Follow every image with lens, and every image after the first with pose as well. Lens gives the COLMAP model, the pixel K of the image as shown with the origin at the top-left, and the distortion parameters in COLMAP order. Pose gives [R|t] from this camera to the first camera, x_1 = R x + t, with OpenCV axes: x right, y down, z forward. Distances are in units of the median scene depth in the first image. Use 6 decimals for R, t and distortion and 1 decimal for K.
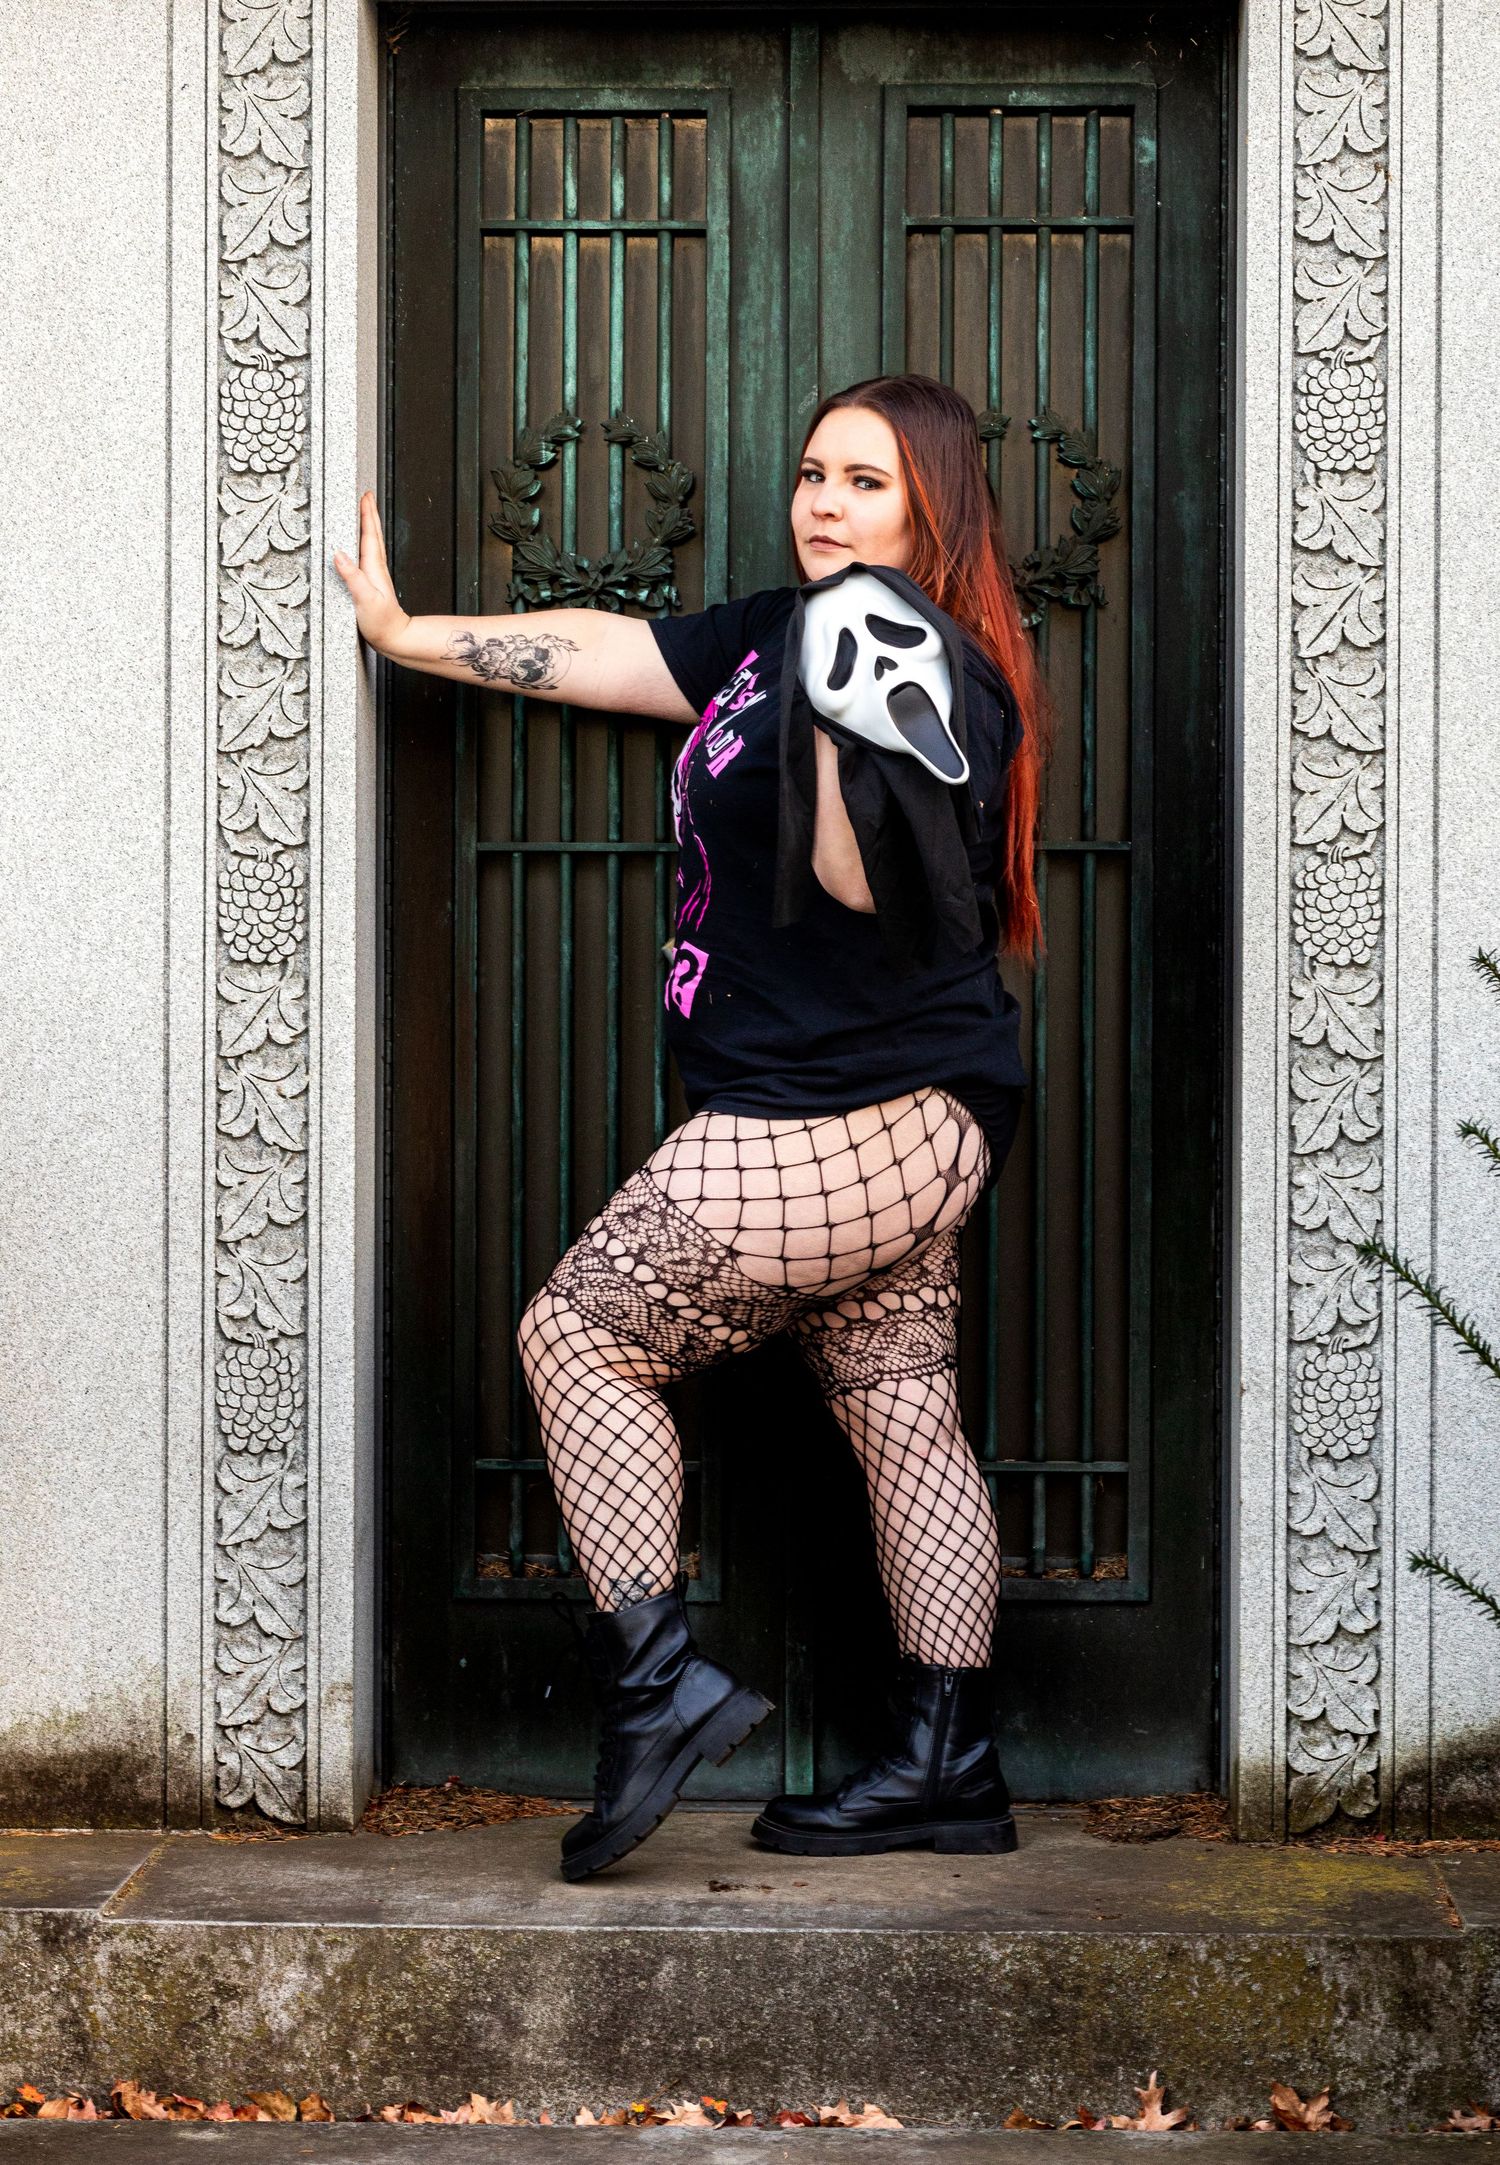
lens RADIAL K [[5332.3, 0, 750.0], [0, 5332.3, 1082.5], [0, 0, 1]] dist [0.033596, -0.100656]
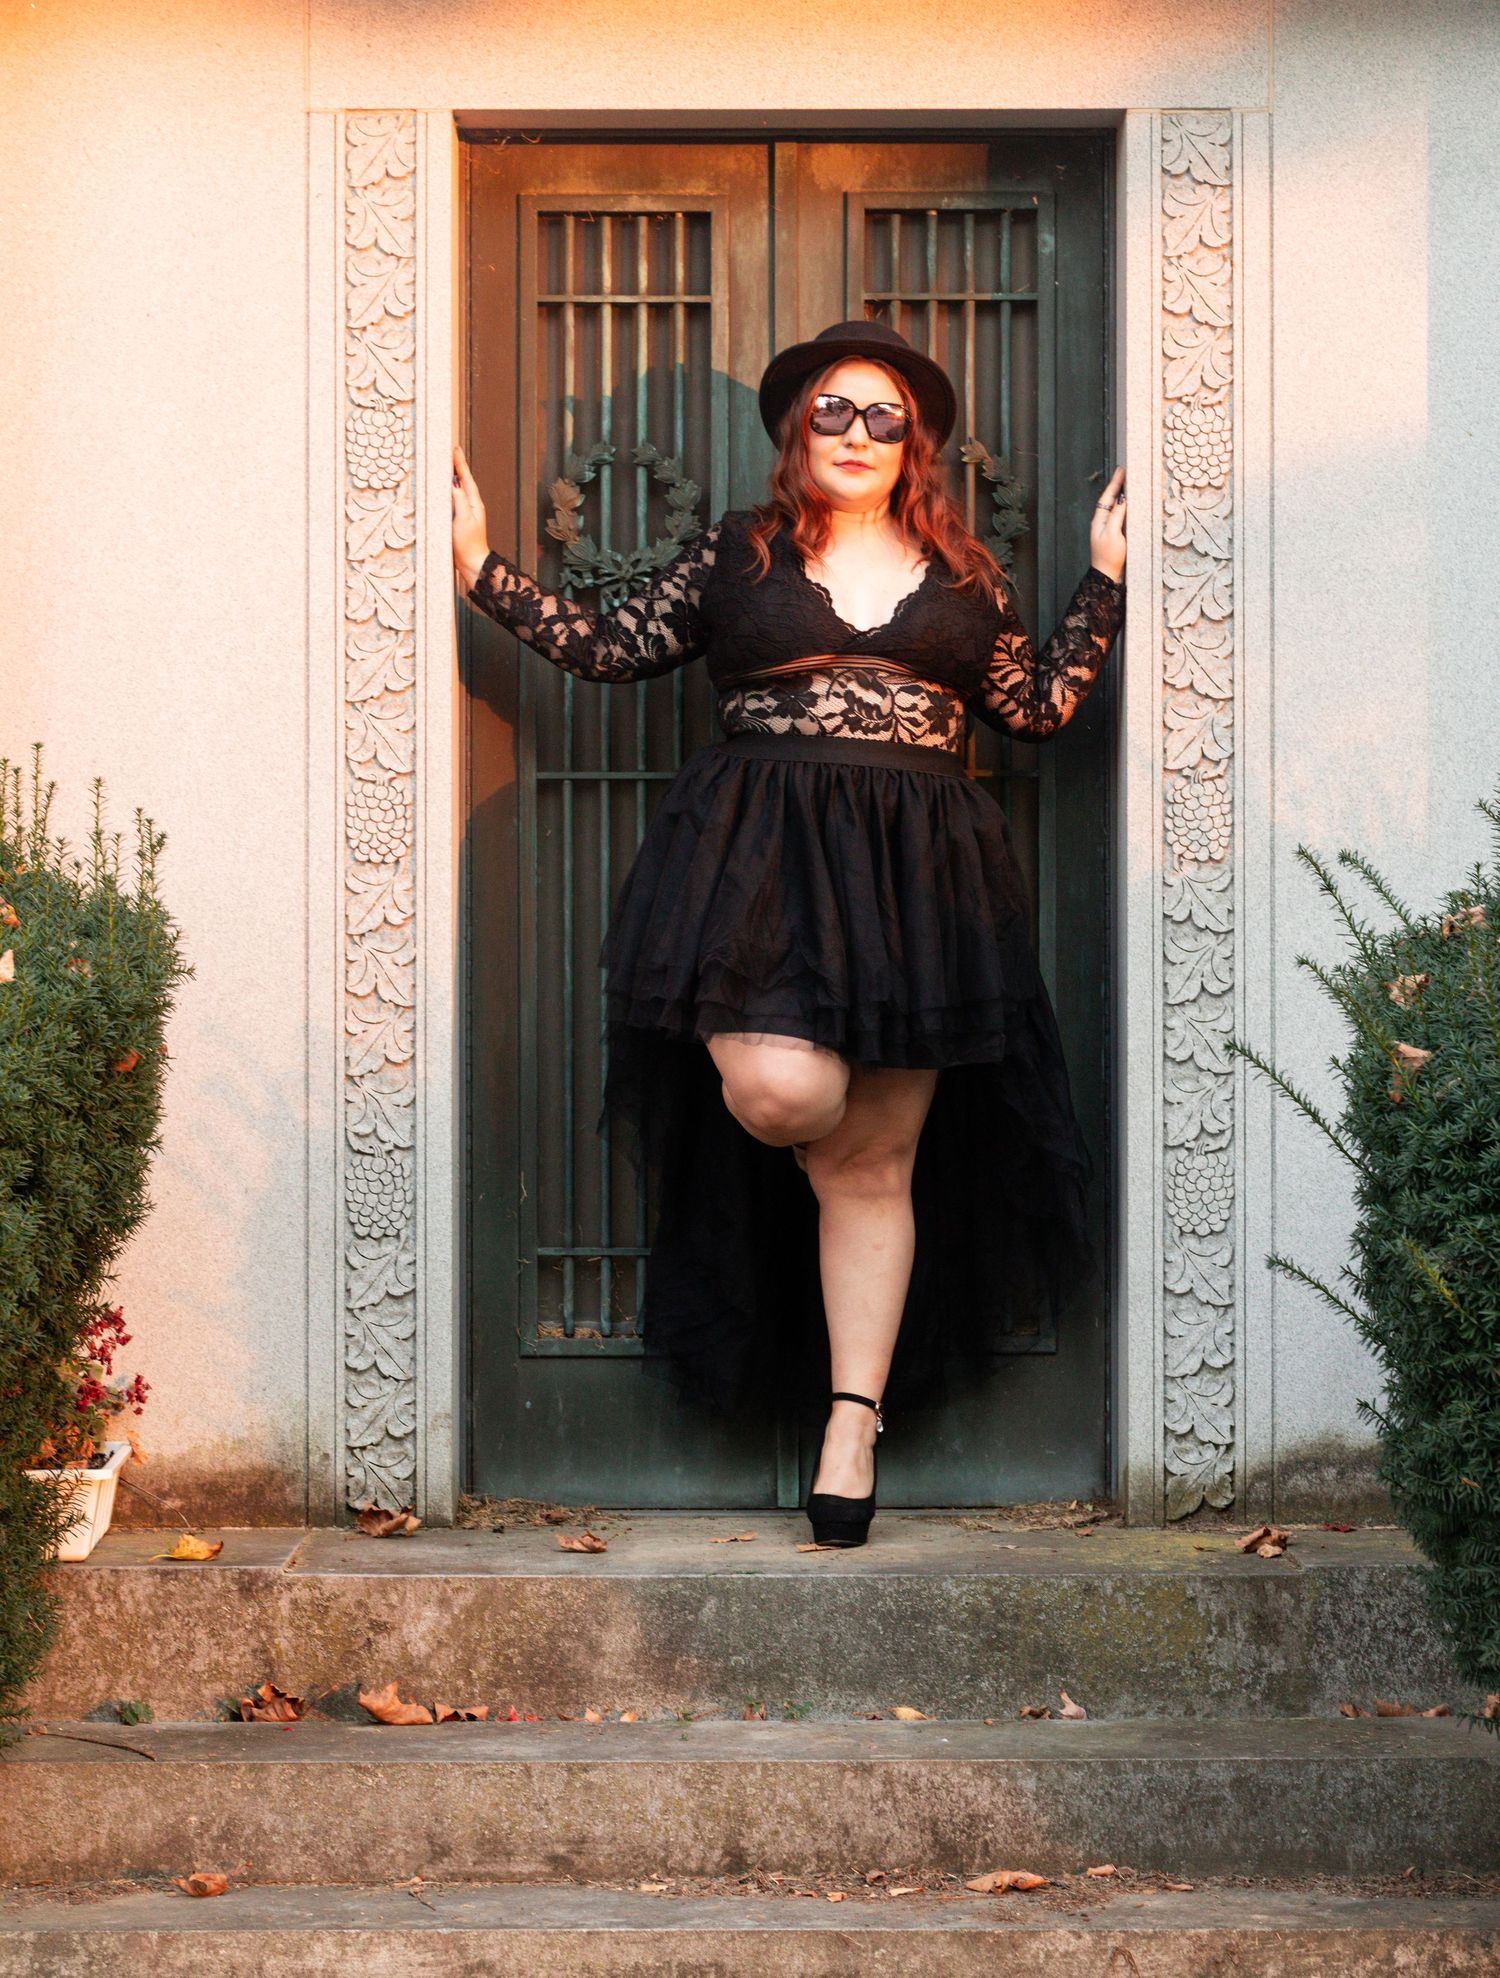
lens RADIAL K [[5252.7, 0, 750.0], [0, 5252.7, 989.0], [0, 0, 1]] dist [0.038441, -0.369123]
pose [[0.999222, -0.004506, 0.039178, -0.051889], [0.005249, 0.999808, -0.018876, 0.033691], [-0.039085, 0.019067, 0.999054, -0.293405]]
